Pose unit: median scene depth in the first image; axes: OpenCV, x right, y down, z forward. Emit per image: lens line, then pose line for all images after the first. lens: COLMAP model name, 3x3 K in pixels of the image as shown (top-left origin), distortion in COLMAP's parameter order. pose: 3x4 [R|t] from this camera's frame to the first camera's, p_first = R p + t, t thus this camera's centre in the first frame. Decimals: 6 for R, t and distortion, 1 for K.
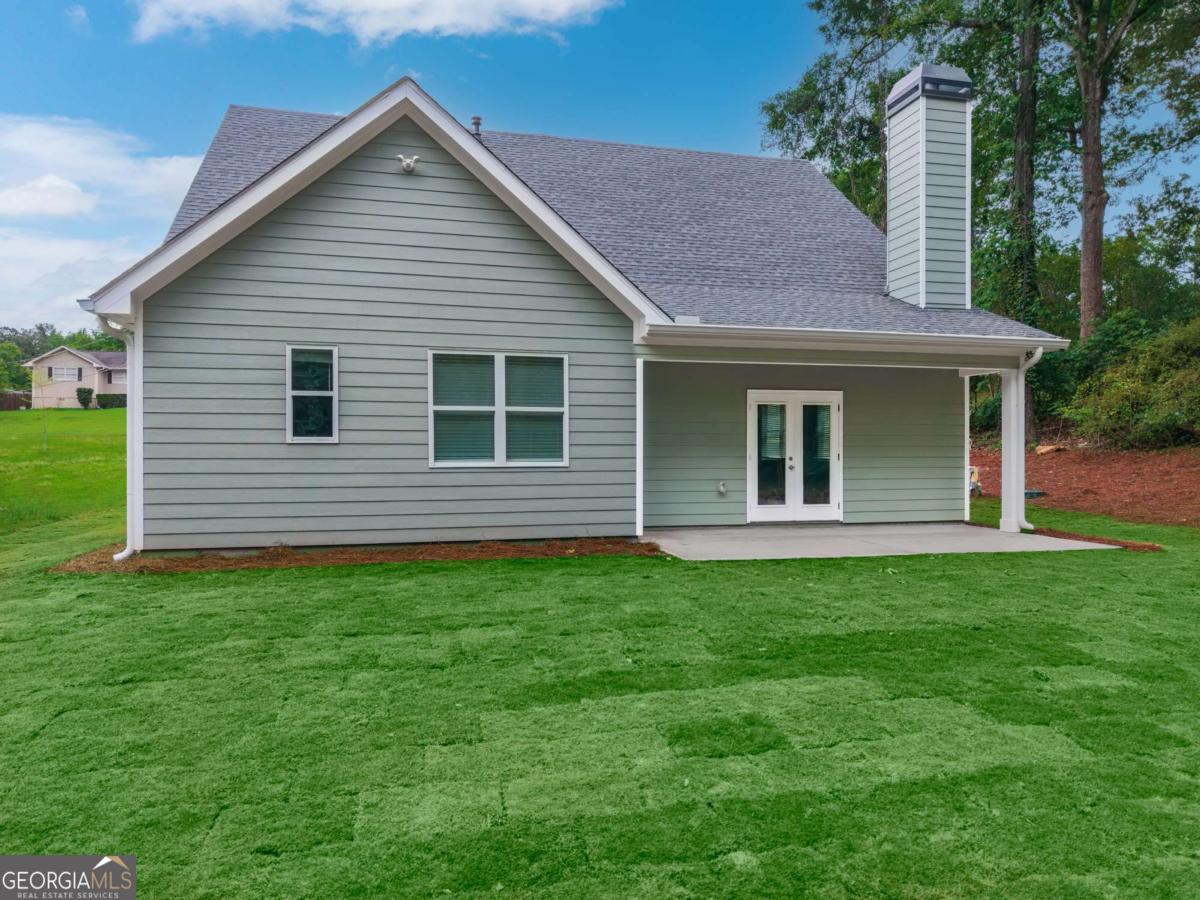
lens RADIAL K [[722.1, 0, 600.0], [0, 722.1, 450.0], [0, 0, 1]] dist [-0.002320, -0.001701]
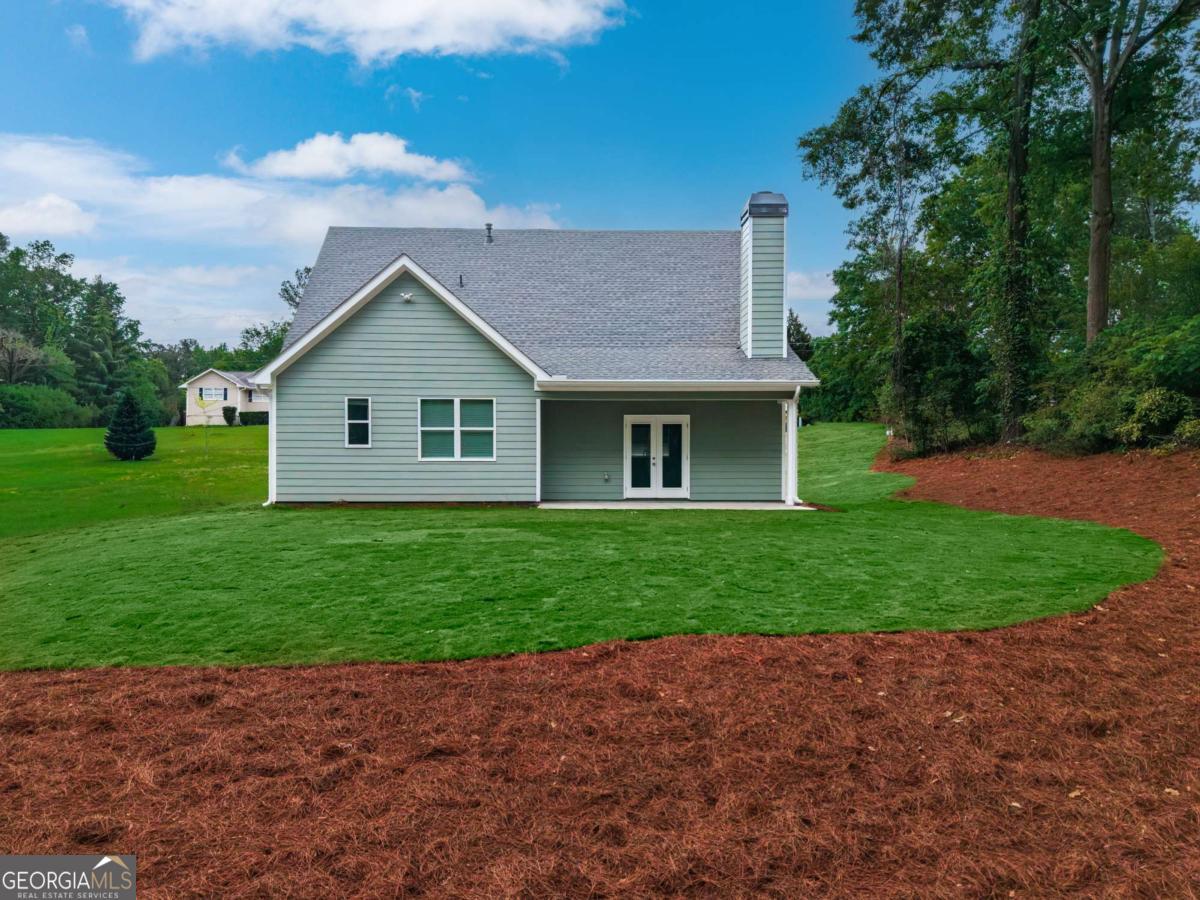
lens RADIAL K [[843.5, 0, 600.0], [0, 843.5, 450.0], [0, 0, 1]] dist [0.006655, -0.011967]
pose [[0.980026, -0.002350, -0.198854, 0.609245], [-0.001883, 0.999776, -0.021095, 0.038252], [0.198859, 0.021048, 0.979802, -0.956226]]
